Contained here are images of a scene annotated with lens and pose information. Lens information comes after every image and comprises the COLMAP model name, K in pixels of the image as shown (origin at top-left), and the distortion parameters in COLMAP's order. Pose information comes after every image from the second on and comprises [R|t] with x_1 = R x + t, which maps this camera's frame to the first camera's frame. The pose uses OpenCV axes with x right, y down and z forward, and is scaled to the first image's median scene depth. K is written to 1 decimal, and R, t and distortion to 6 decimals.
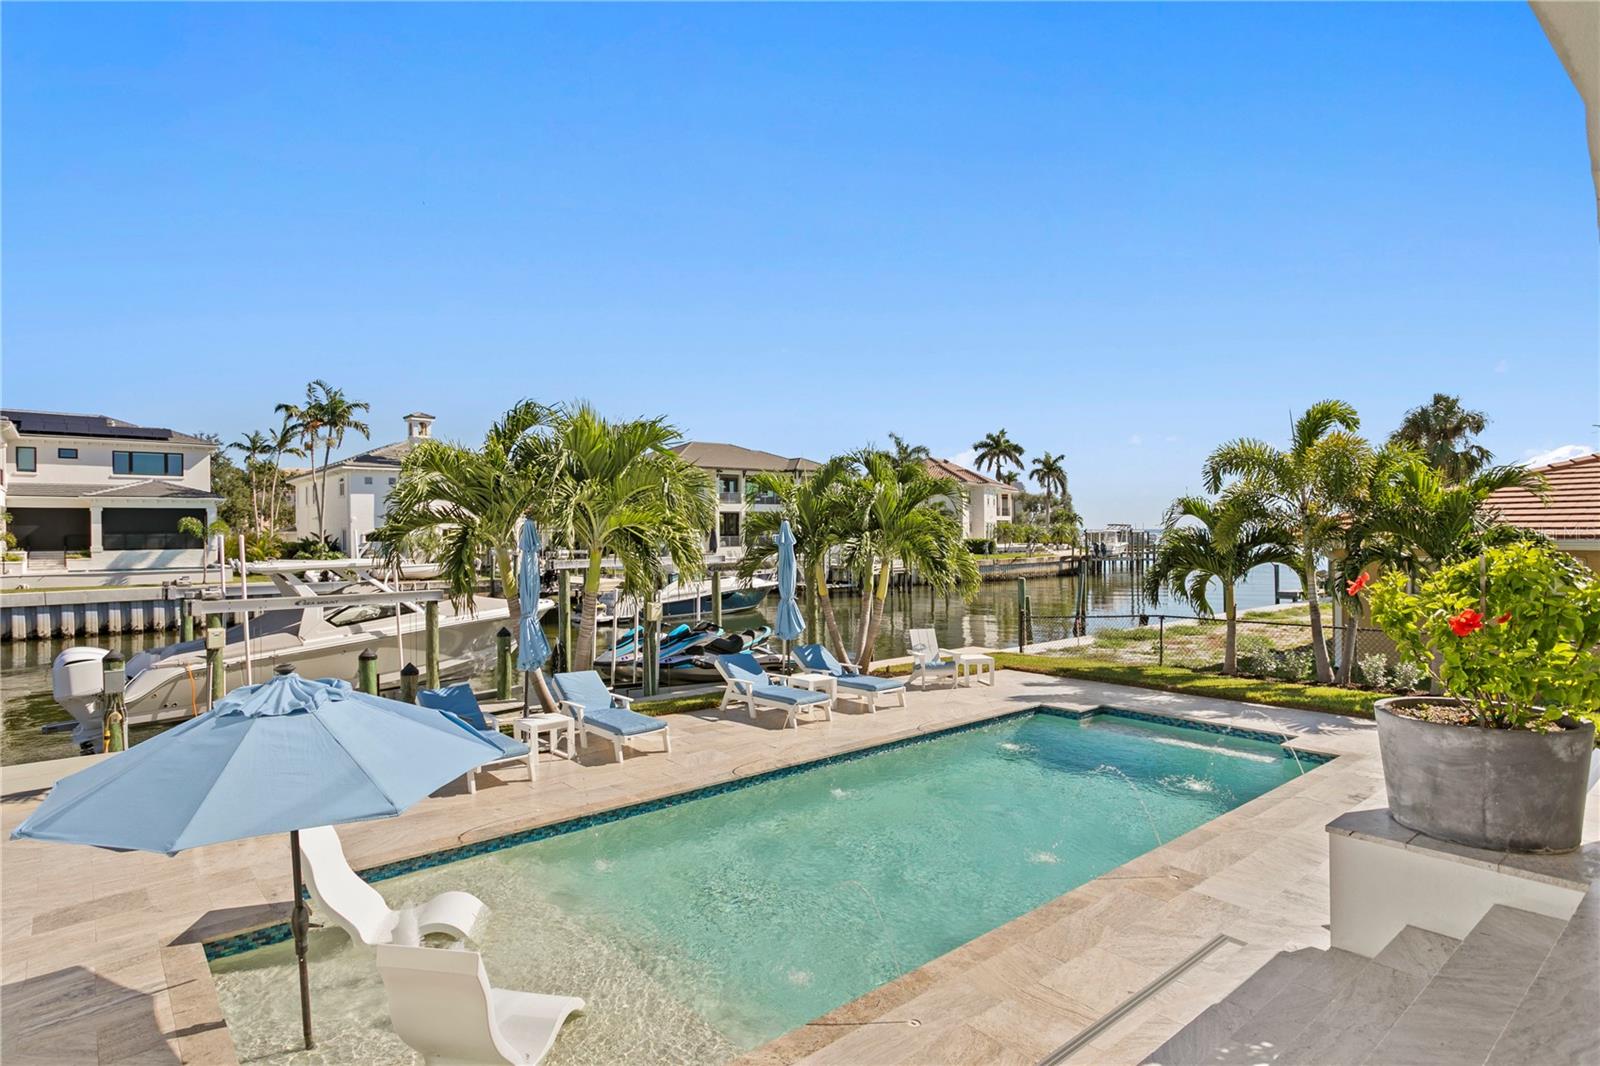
lens RADIAL K [[864.0, 0, 792.5], [0, 864.0, 533.5], [0, 0, 1]] dist [-0.002489, 0.000988]
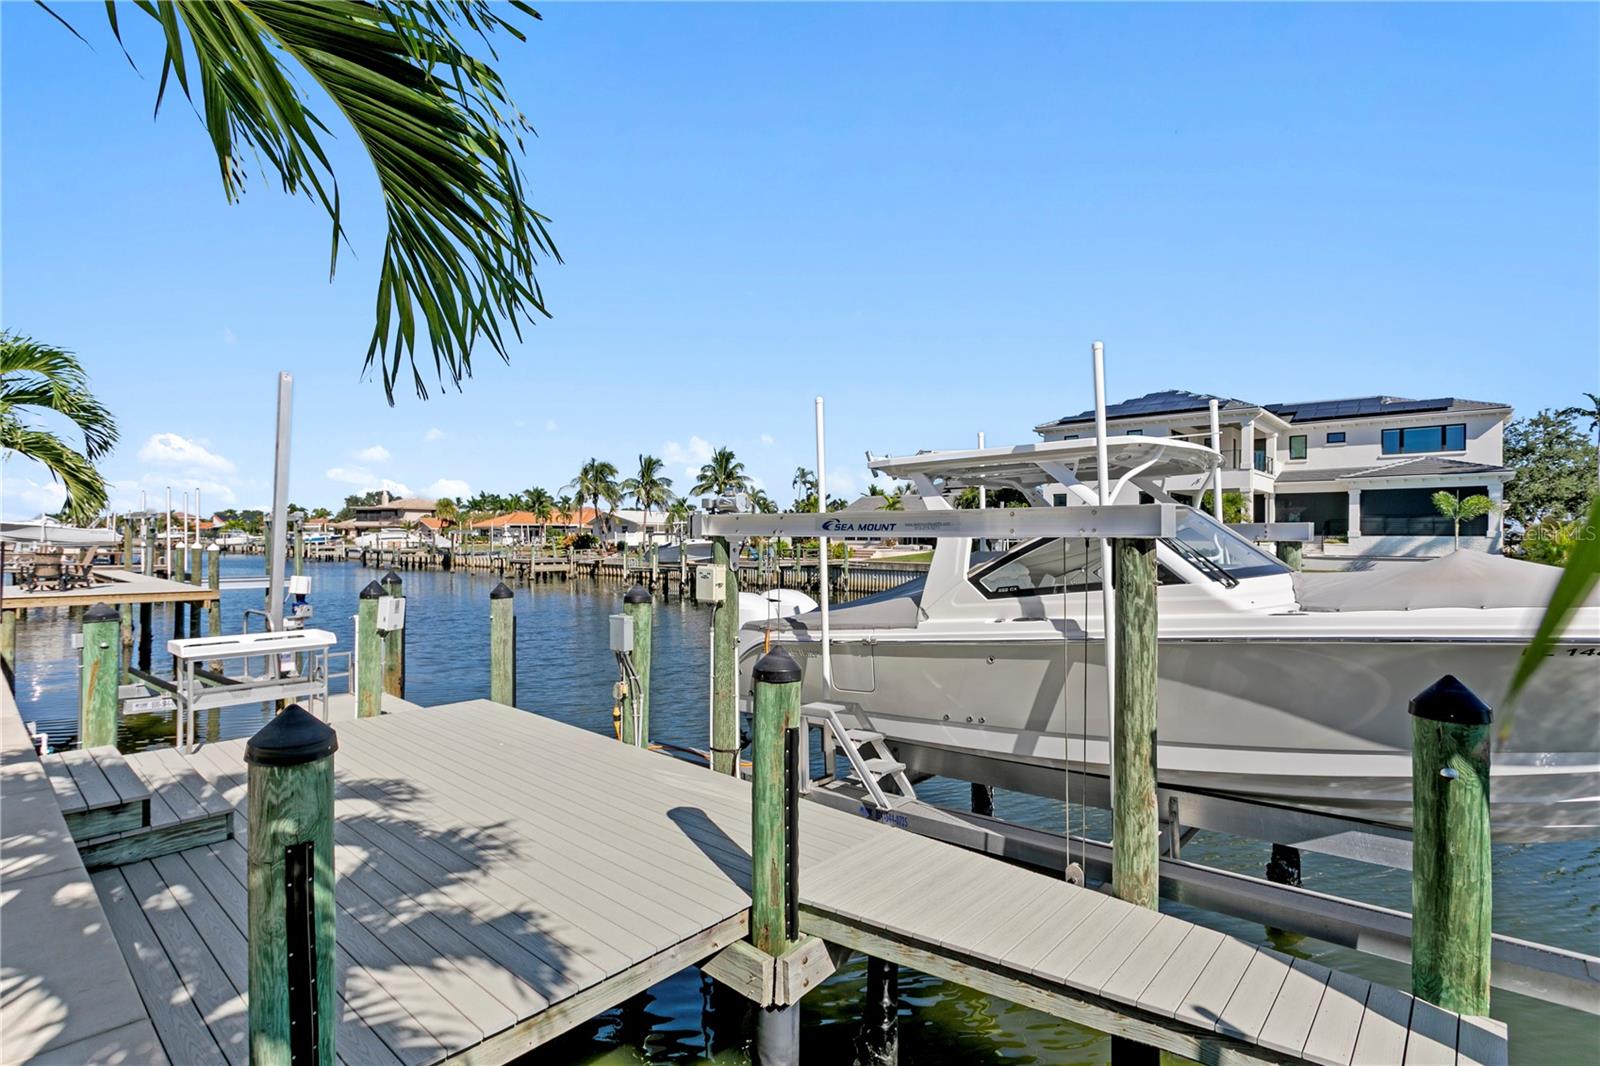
lens RADIAL K [[769.6, 0, 782.4], [0, 769.6, 542.2], [0, 0, 1]] dist [-0.000405, 0.000001]
pose [[0.127856, 0.011358, -0.991728, -0.058354], [-0.010605, 0.999893, 0.010085, 0.027765], [0.991736, 0.009228, 0.127963, 0.301317]]
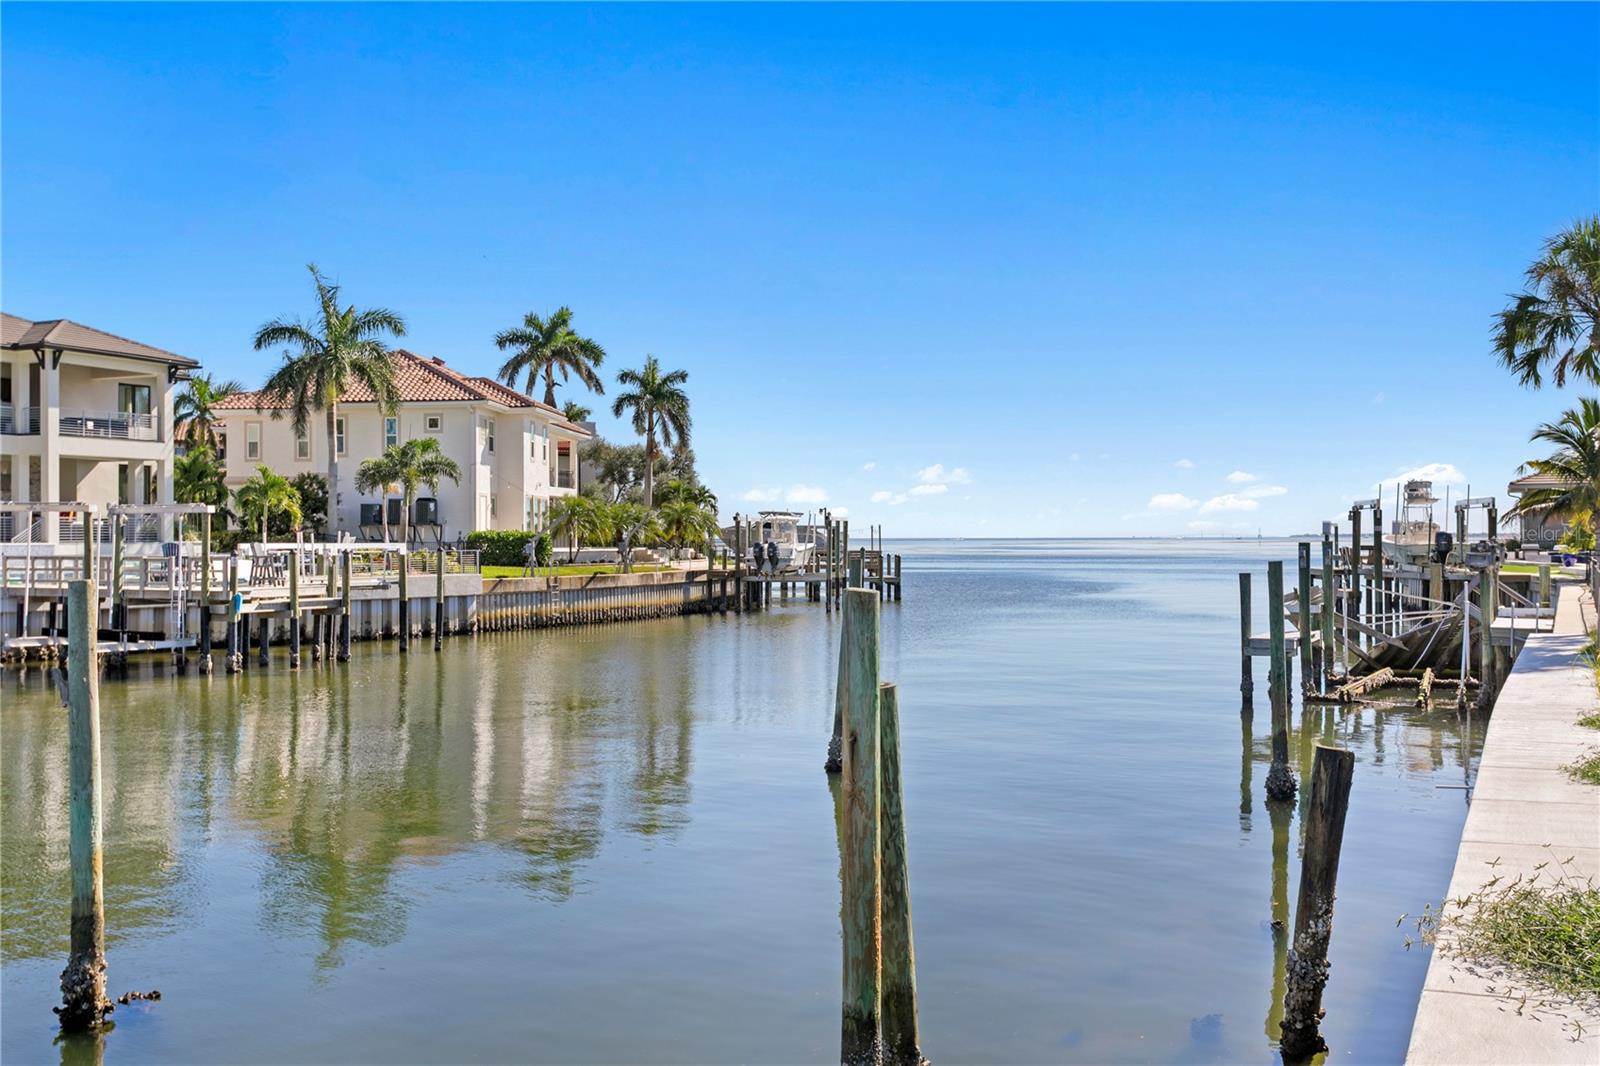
lens RADIAL K [[1543.9, 0, 800.0], [0, 1543.9, 533.0], [0, 0, 1]] dist [-0.009198, 0.003861]
pose [[0.917506, 0.008728, 0.397627, 0.067890], [-0.005289, 0.999939, -0.009744, 0.025193], [-0.397687, 0.006837, 0.917496, 0.402260]]
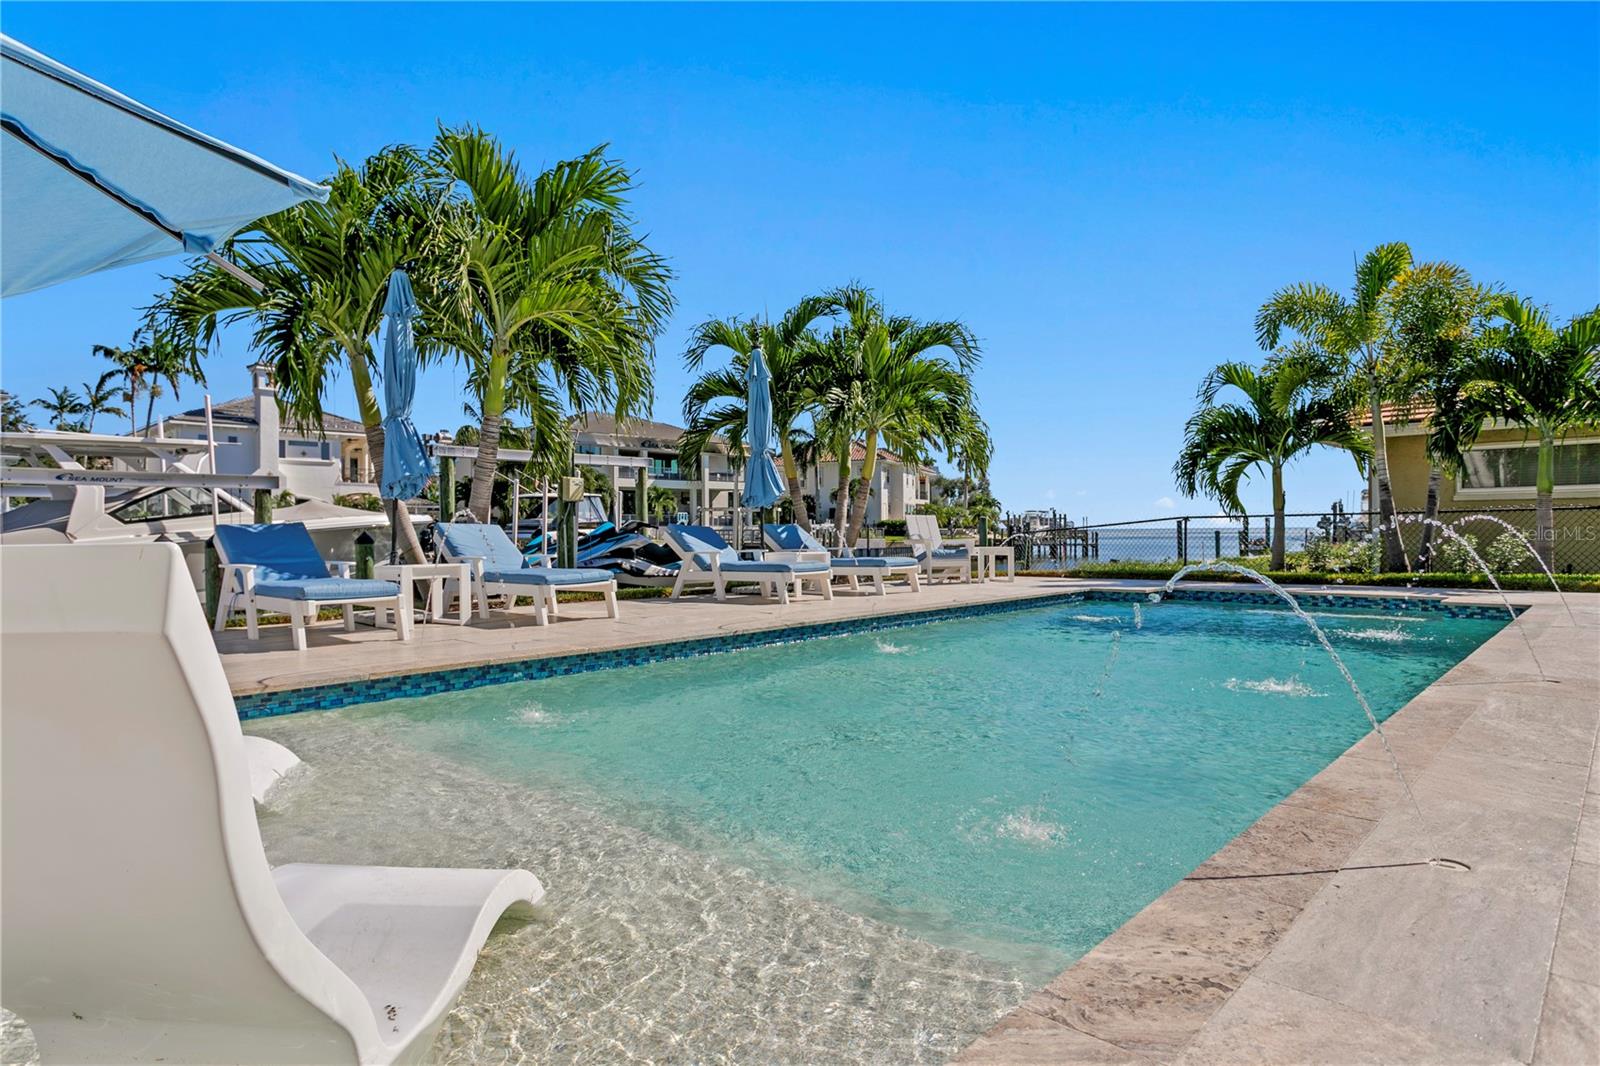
lens RADIAL K [[907.1, 0, 792.4], [0, 907.1, 535.5], [0, 0, 1]] dist [-0.008170, -0.000099]
pose [[0.993583, 0.000498, 0.113102, -0.019069], [-0.000489, 1.000000, -0.000104, 0.041926], [-0.113102, 0.000048, 0.993583, 0.063019]]
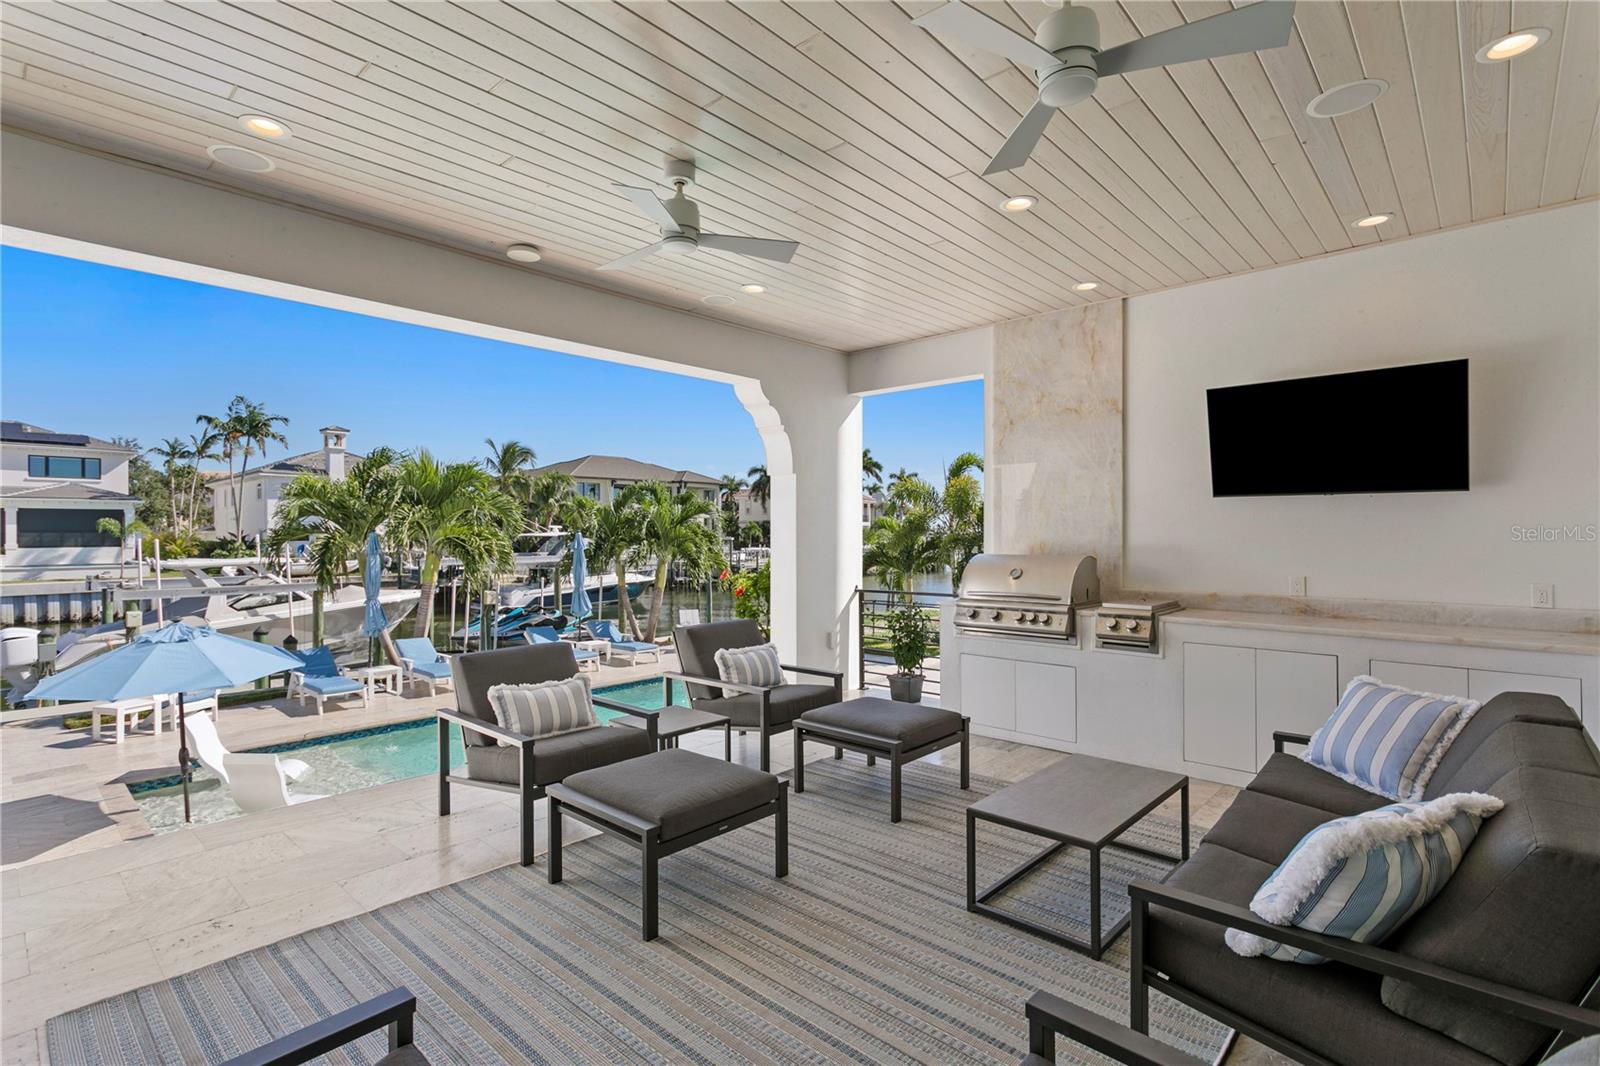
lens RADIAL K [[768.8, 0, 800.0], [0, 768.8, 533.0], [0, 0, 1]] dist [0.001319, -0.000399]
pose [[0.992151, 0.007542, 0.124820, 0.055567], [-0.007276, 0.999970, -0.002590, -0.003812], [-0.124836, 0.001662, 0.992176, -0.084174]]
